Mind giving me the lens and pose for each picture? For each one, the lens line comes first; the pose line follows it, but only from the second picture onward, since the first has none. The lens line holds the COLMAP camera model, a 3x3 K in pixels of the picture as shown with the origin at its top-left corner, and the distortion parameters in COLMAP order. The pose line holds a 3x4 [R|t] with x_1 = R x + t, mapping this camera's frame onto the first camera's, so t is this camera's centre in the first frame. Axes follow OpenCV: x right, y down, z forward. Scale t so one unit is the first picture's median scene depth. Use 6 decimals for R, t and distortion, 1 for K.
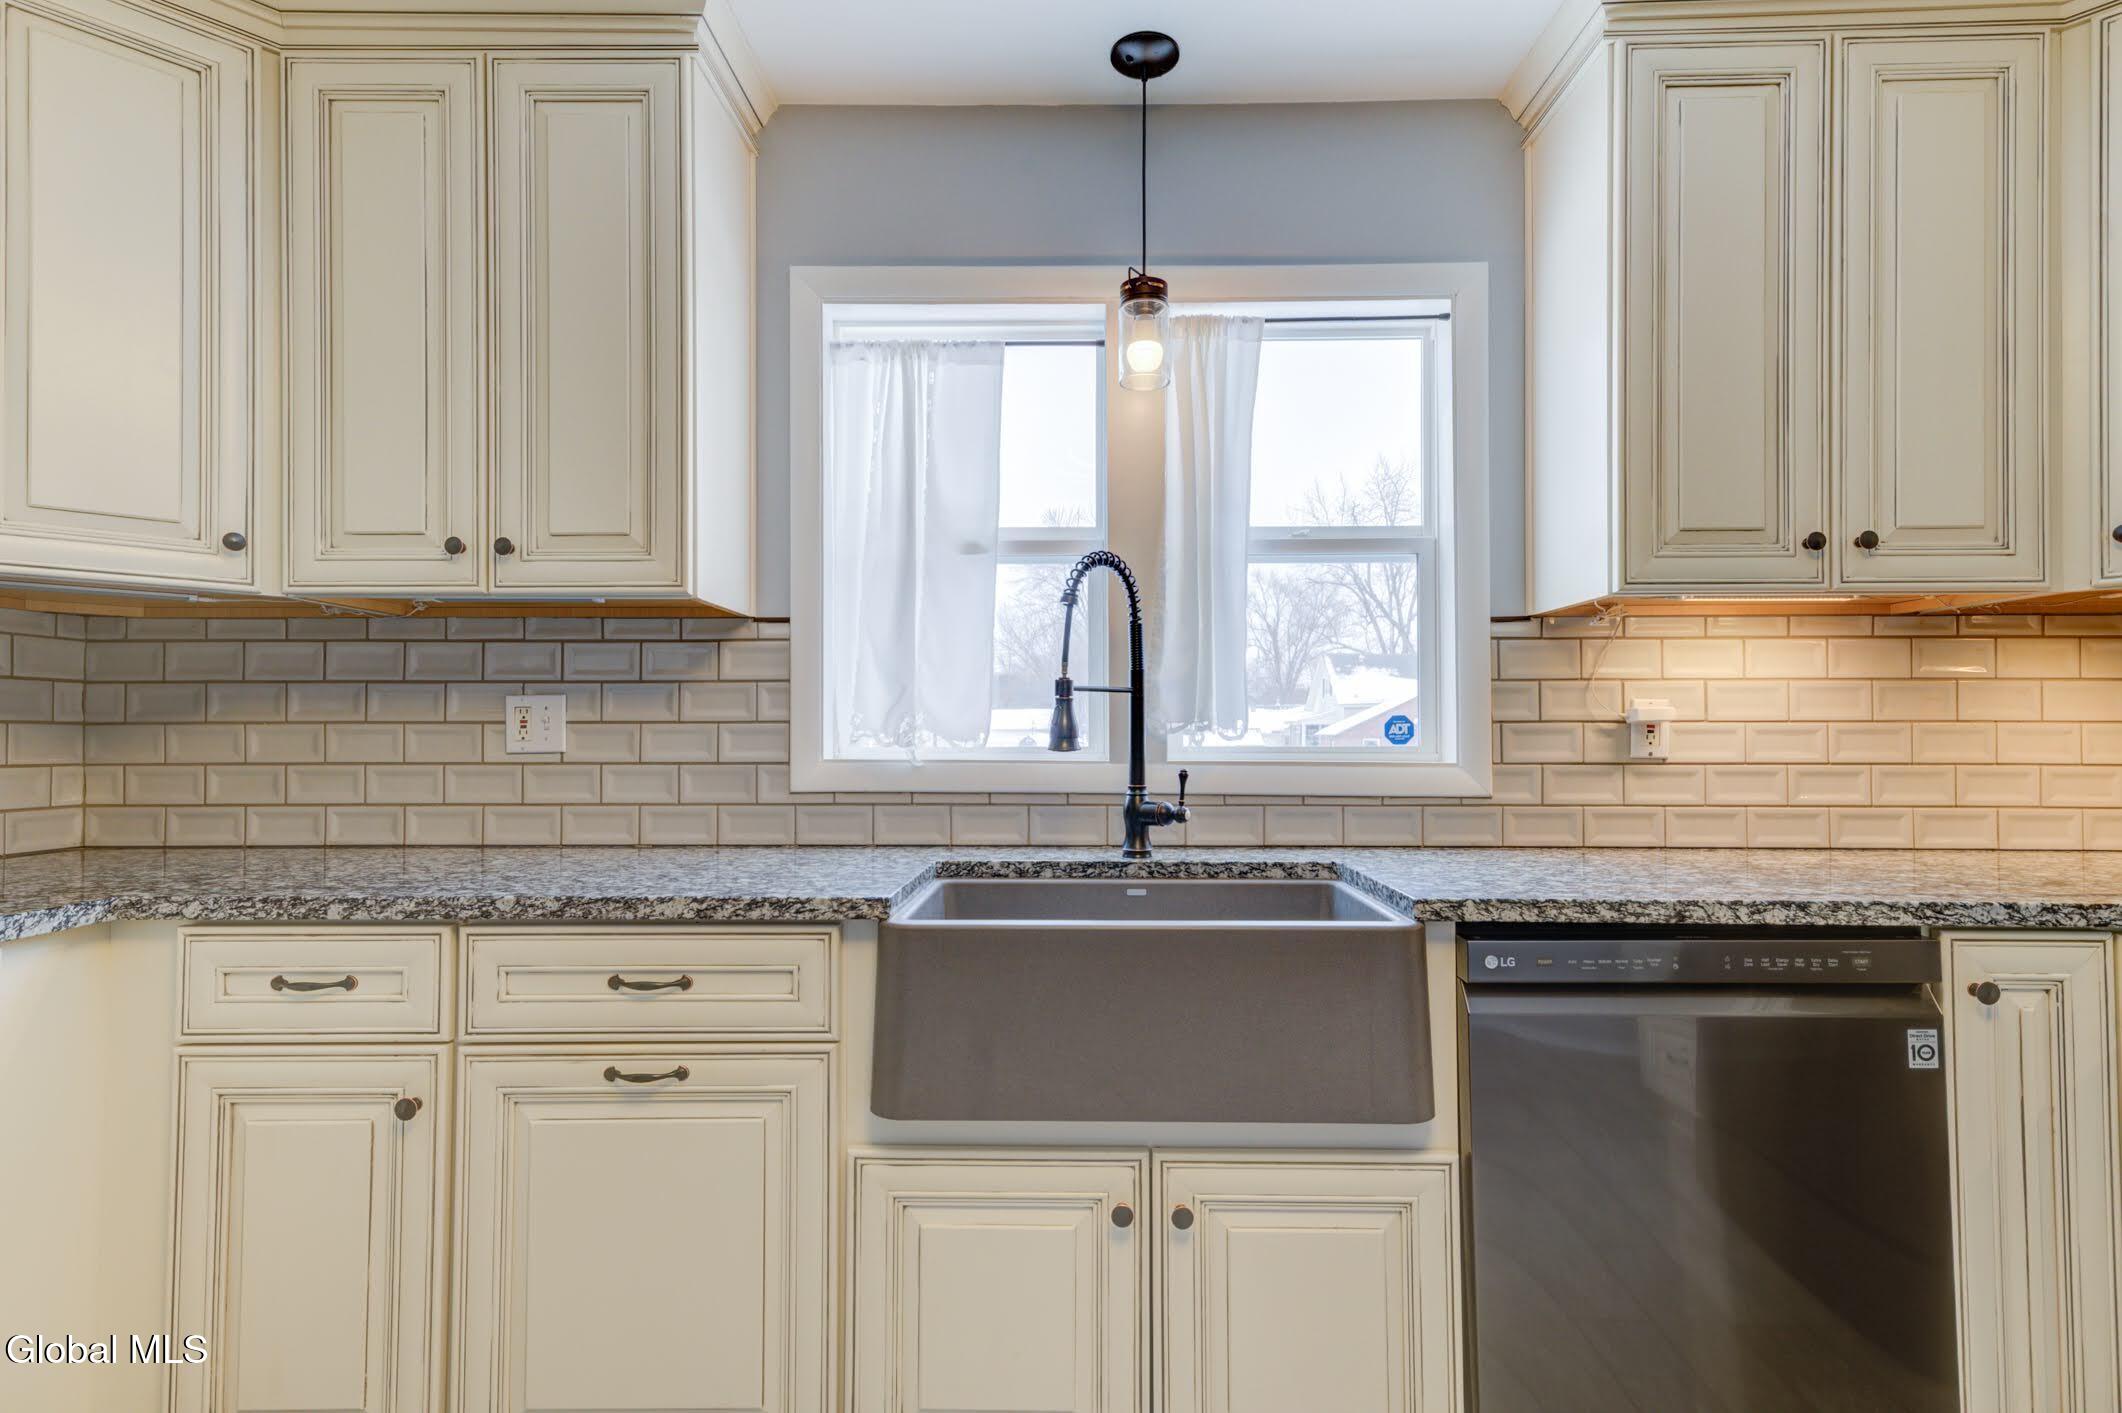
lens RADIAL K [[1055.3, 0, 1075.3], [0, 1055.3, 718.2], [0, 0, 1]] dist [0.026198, 0.000130]
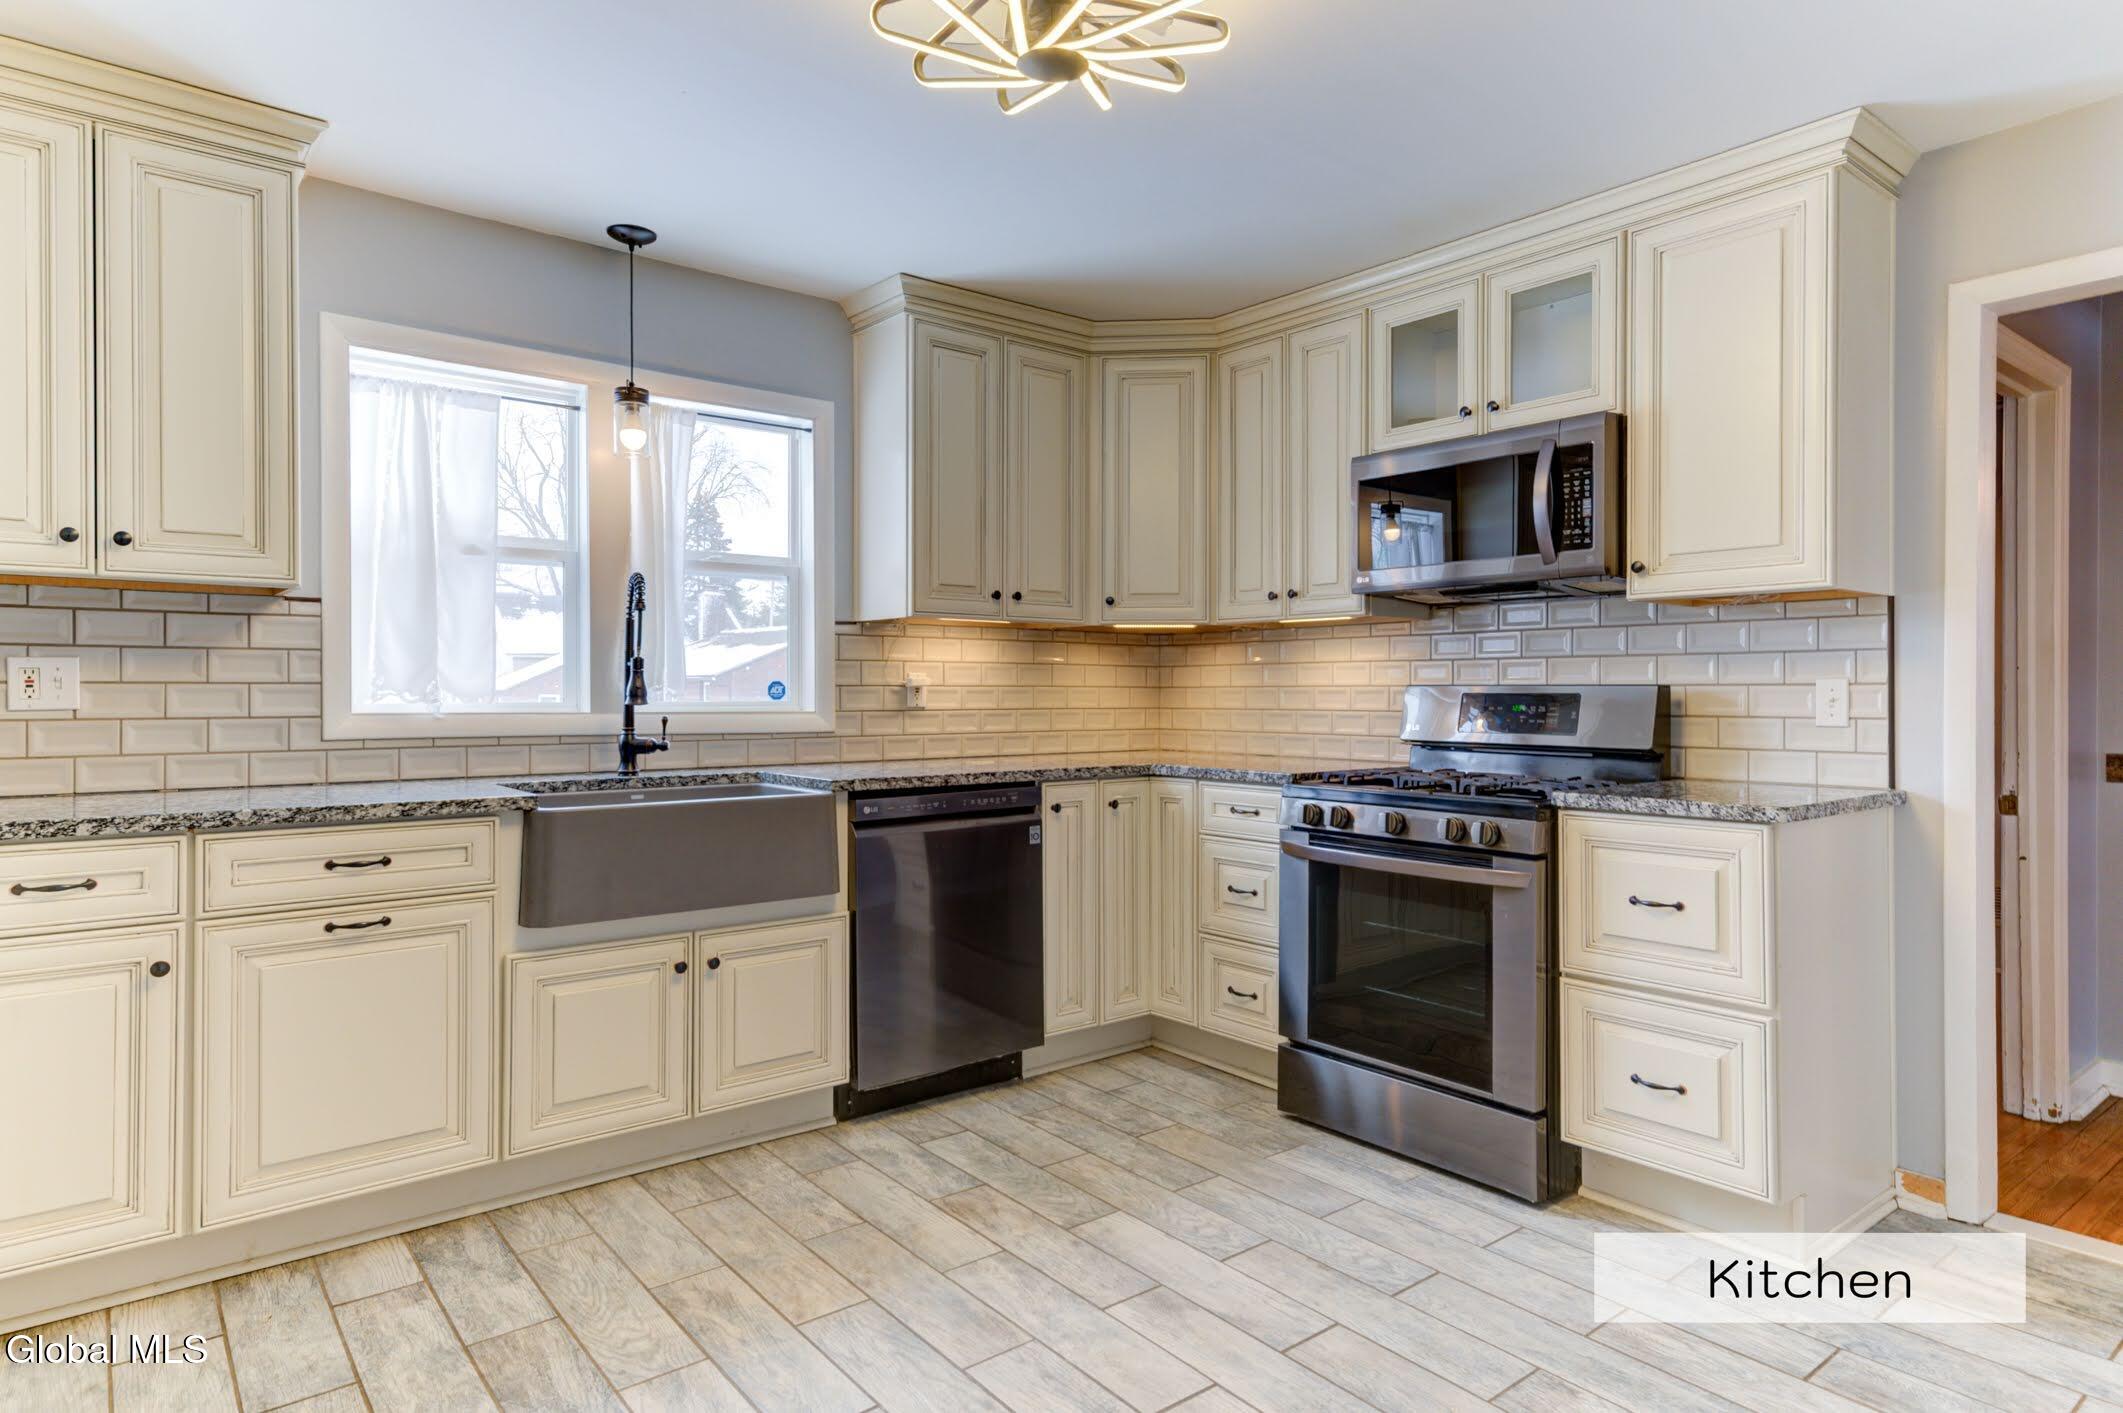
lens RADIAL K [[1205.2, 0, 1061.2], [0, 1205.2, 688.5], [0, 0, 1]] dist [0.027254, 0.000084]
pose [[0.774289, 0.002845, 0.632826, -0.580479], [-0.012323, 0.999868, 0.010582, -0.018426], [-0.632712, -0.015992, 0.774222, -0.744795]]
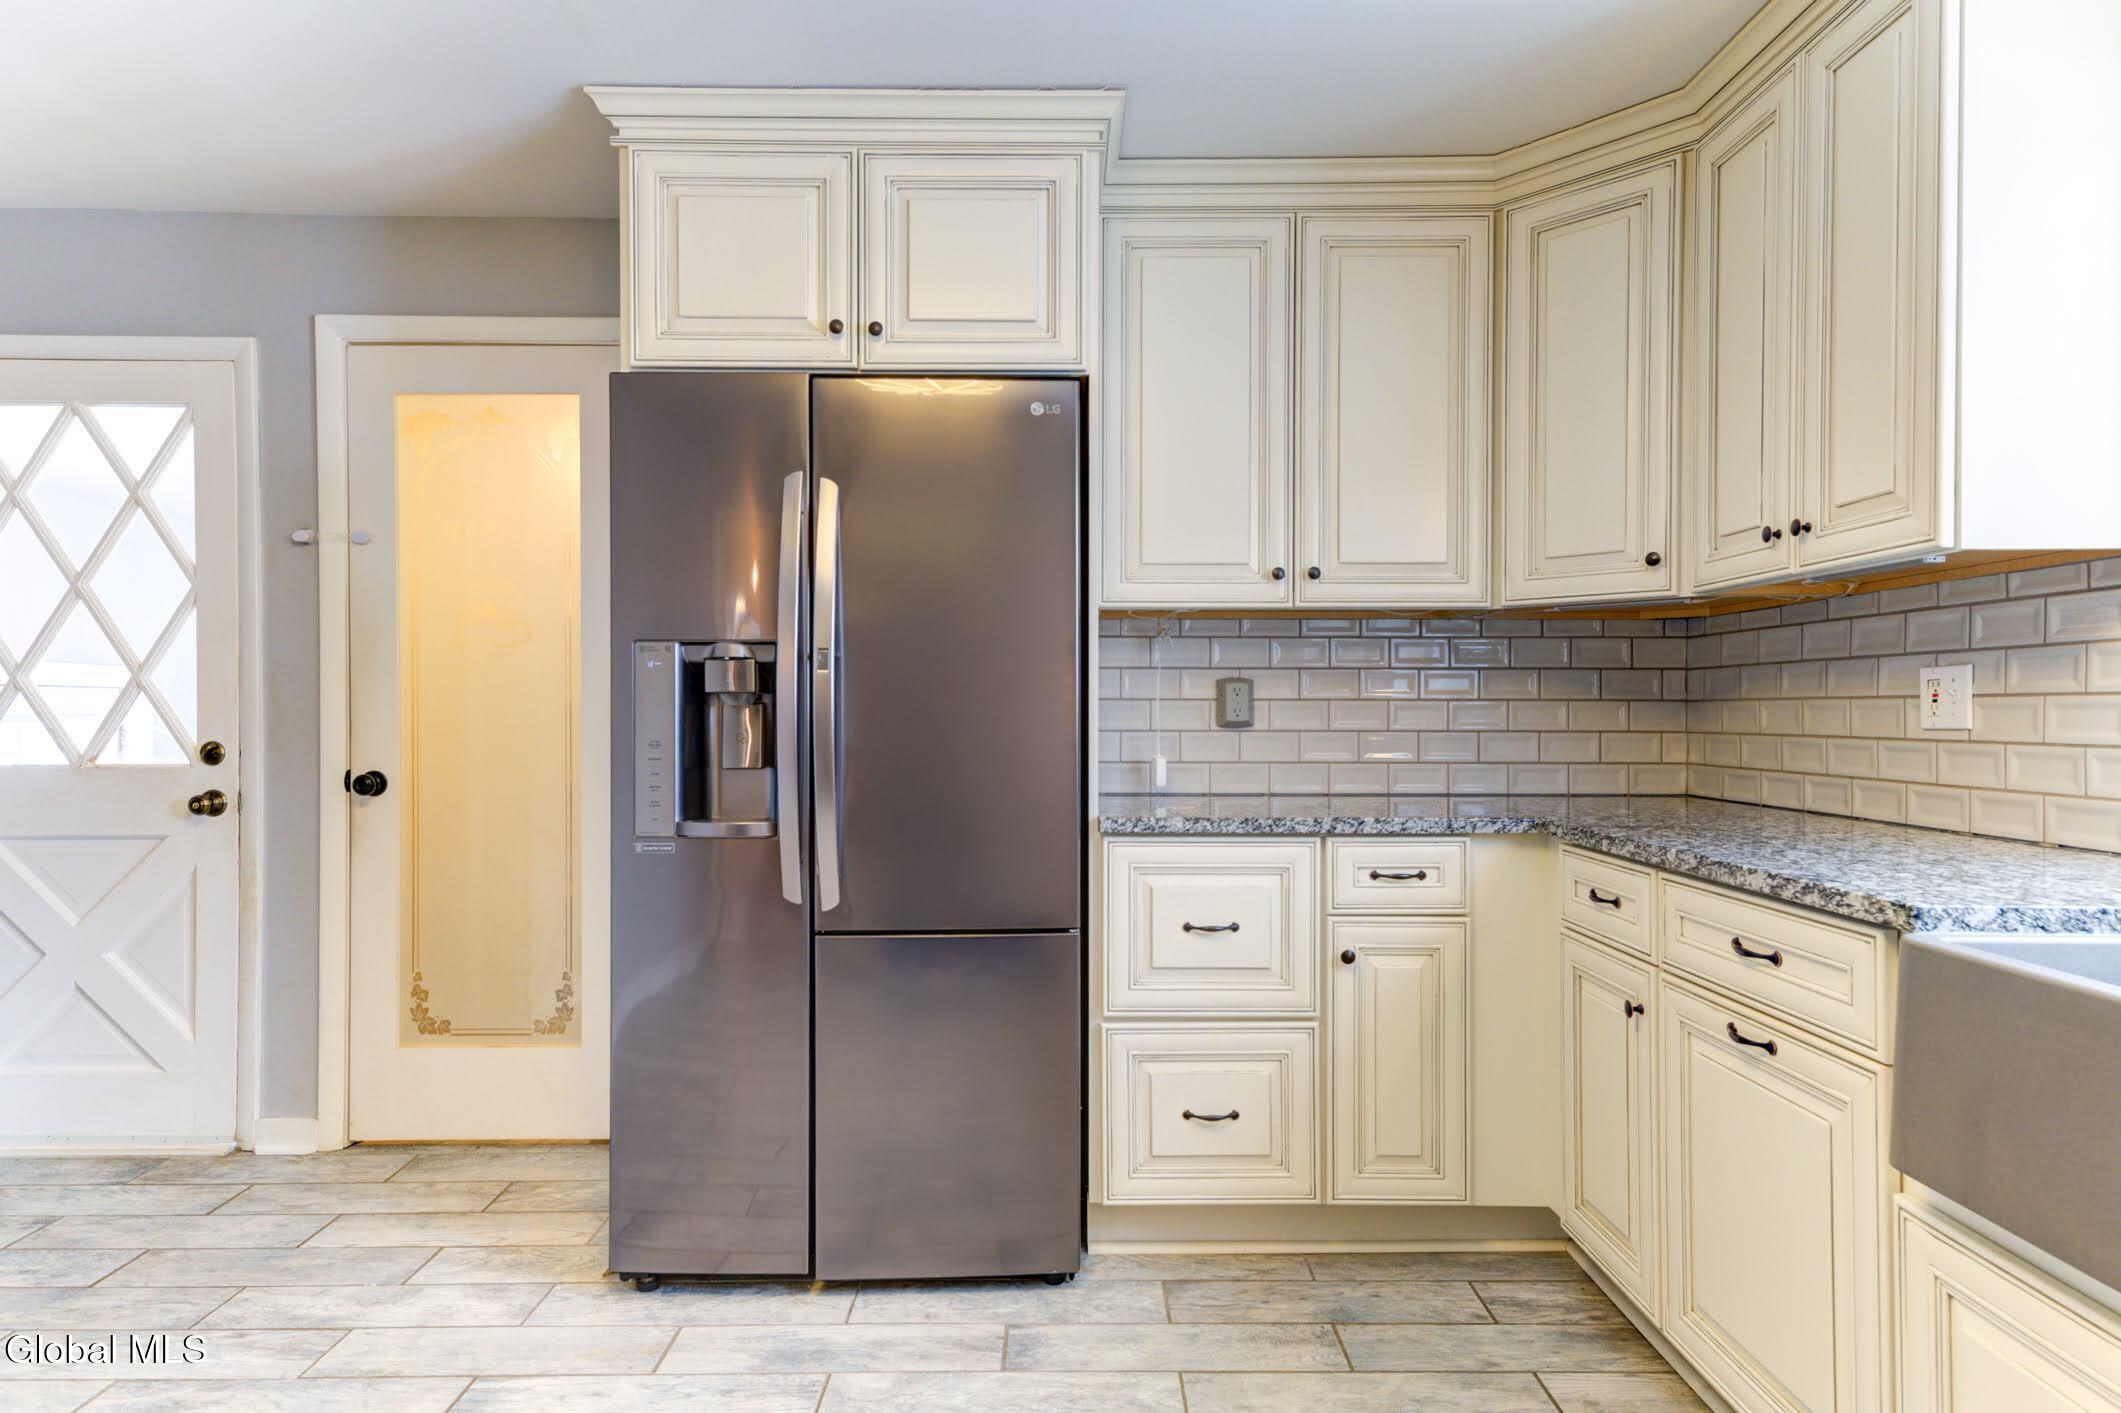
lens RADIAL K [[1164.0, 0, 1051.6], [0, 1164.0, 711.7], [0, 0, 1]] dist [0.028866, 0.000324]
pose [[0.008982, 0.001405, -0.999959, 0.590942], [0.014630, 0.999892, 0.001536, 0.005466], [0.999853, -0.014643, 0.008960, 0.256291]]
